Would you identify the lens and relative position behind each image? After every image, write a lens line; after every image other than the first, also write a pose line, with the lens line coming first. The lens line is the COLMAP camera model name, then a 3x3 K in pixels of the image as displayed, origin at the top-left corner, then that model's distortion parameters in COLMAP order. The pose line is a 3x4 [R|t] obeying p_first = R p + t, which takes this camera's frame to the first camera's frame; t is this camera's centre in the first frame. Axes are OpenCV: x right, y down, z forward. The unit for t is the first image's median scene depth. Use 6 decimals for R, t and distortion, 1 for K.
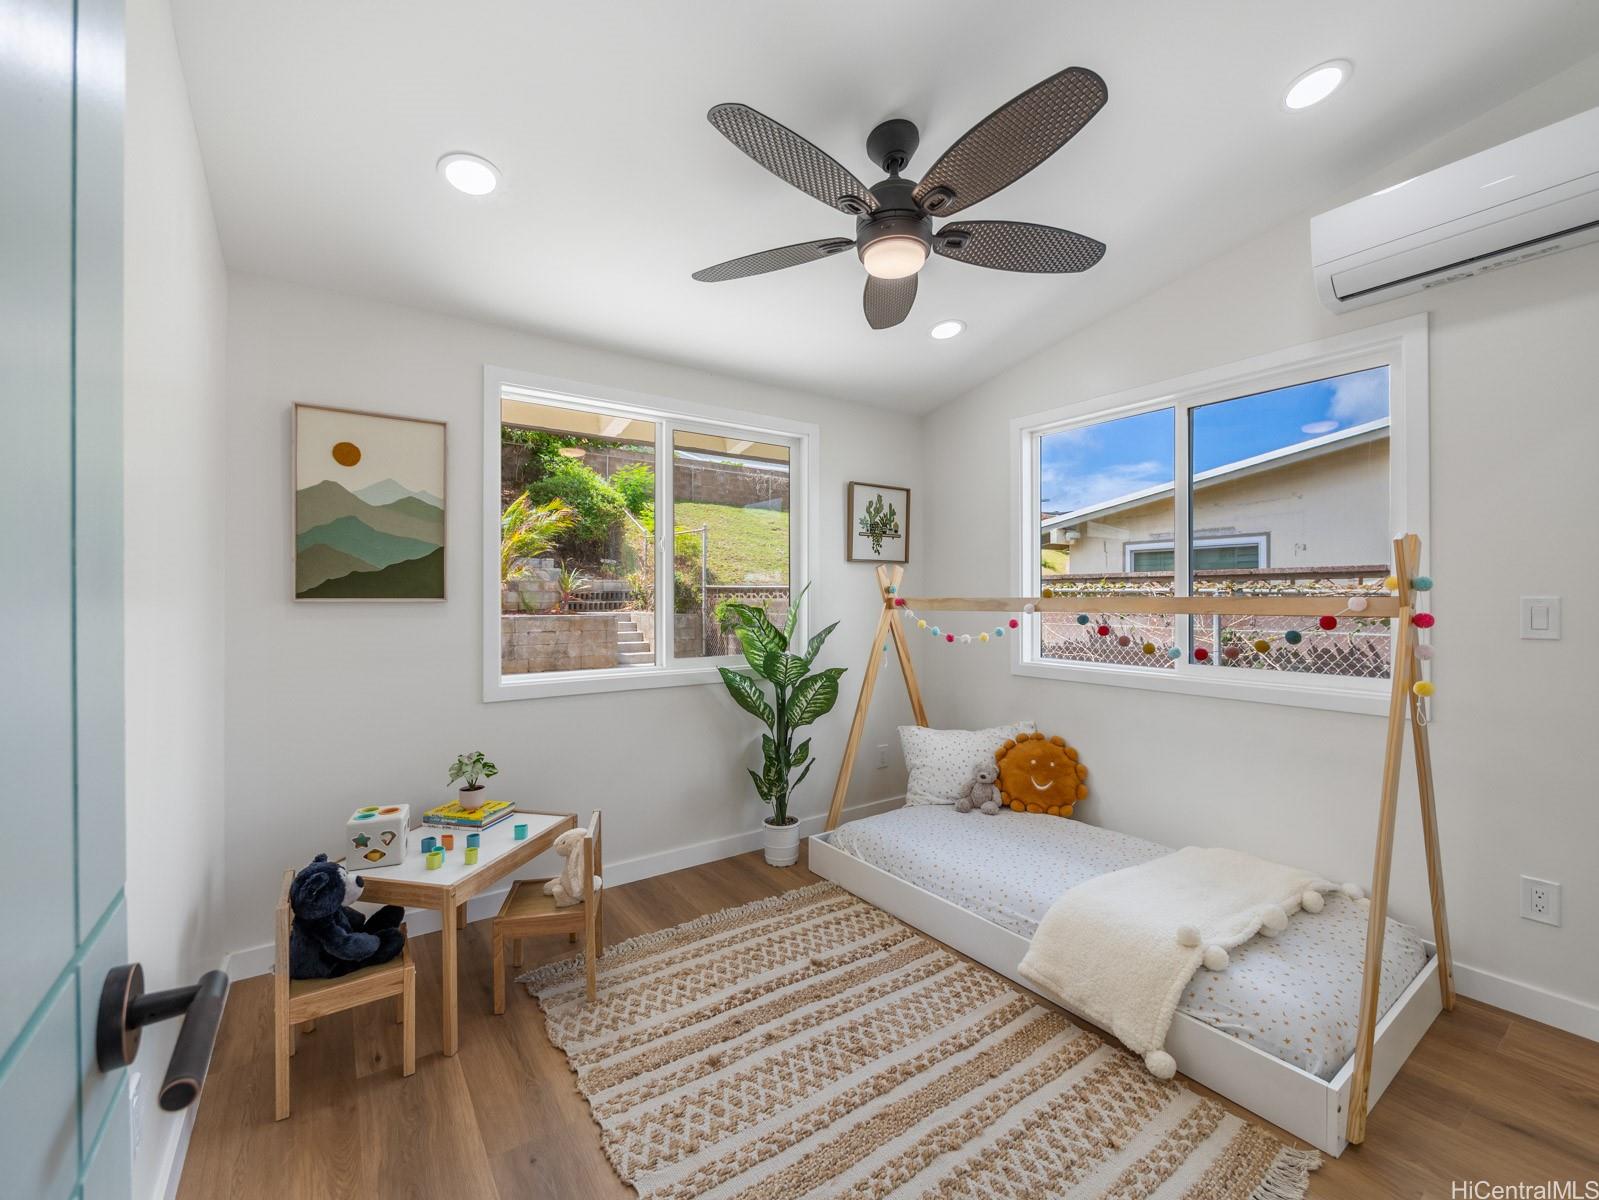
lens RADIAL K [[674.7, 0, 795.4], [0, 674.7, 600.1], [0, 0, 1]] dist [-0.011073, -0.000155]
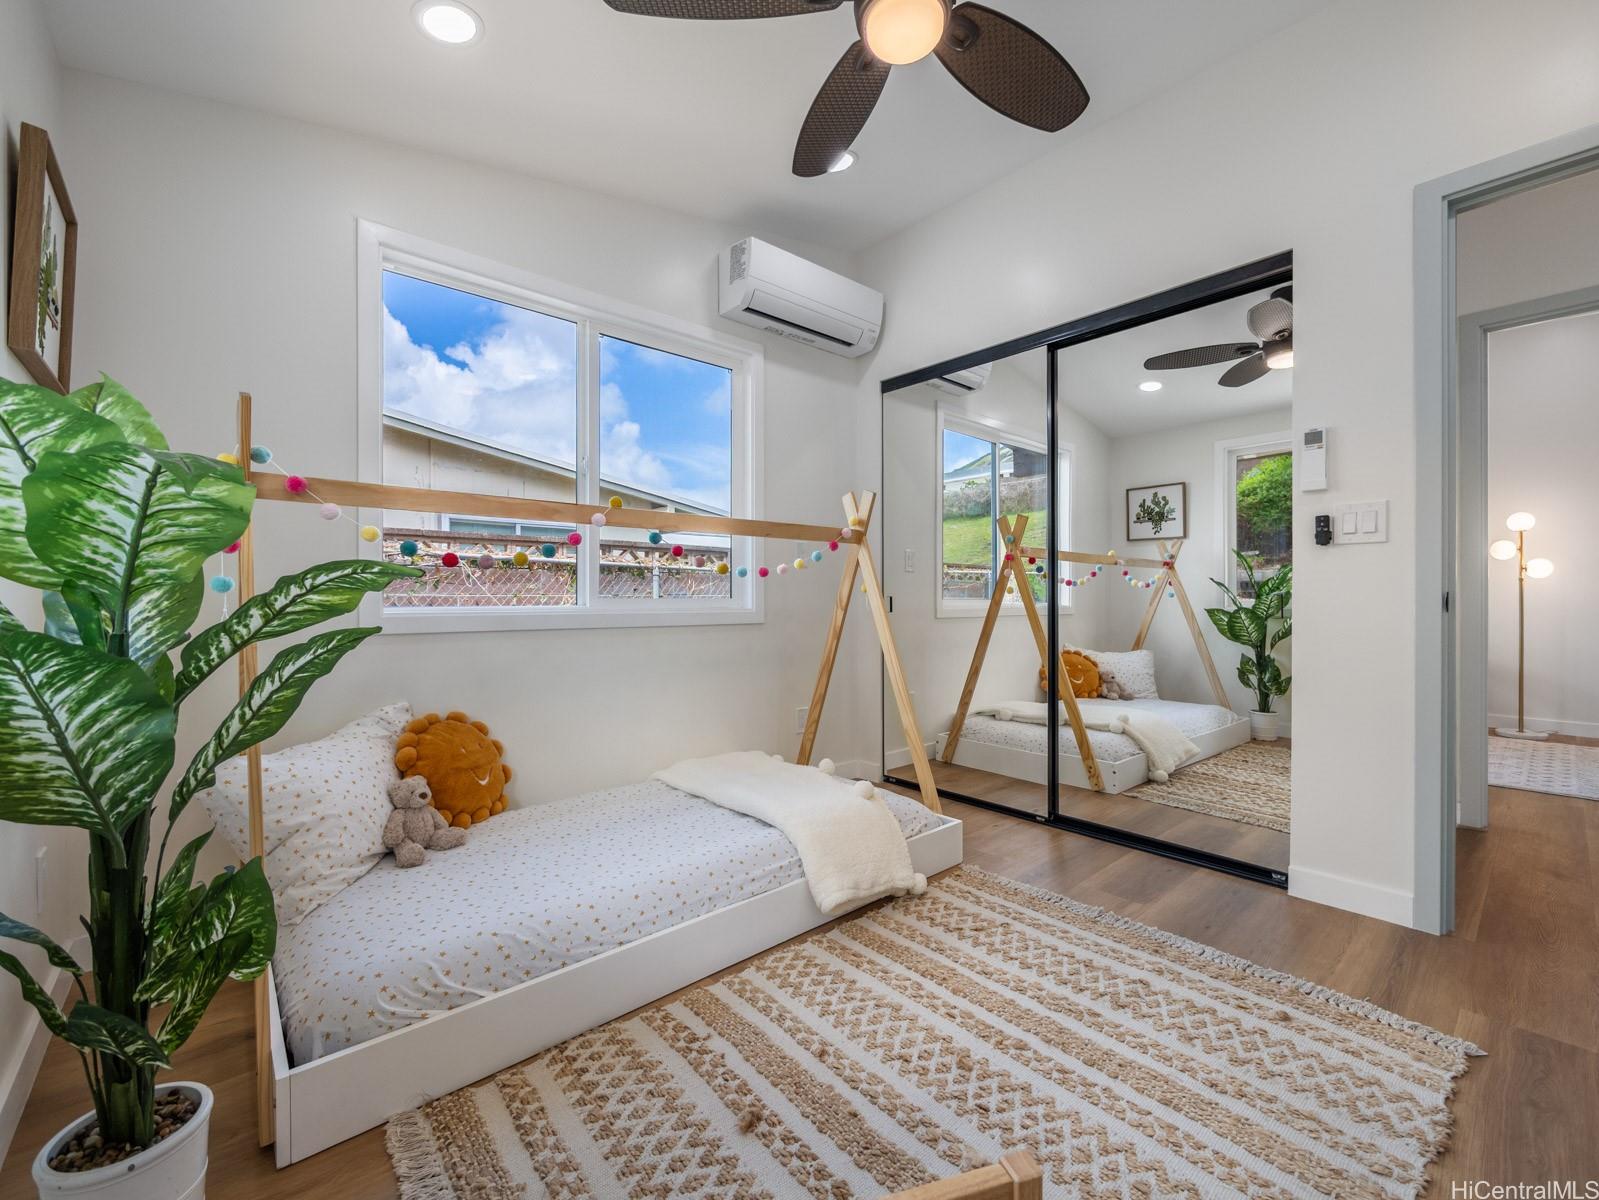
lens RADIAL K [[674.7, 0, 802.0], [0, 674.7, 594.4], [0, 0, 1]] dist [-0.011073, -0.000155]
pose [[-0.115820, -0.004948, 0.993258, -0.533441], [-0.000047, 0.999988, 0.004976, 0.110822], [-0.993270, 0.000529, -0.115819, 1.060023]]
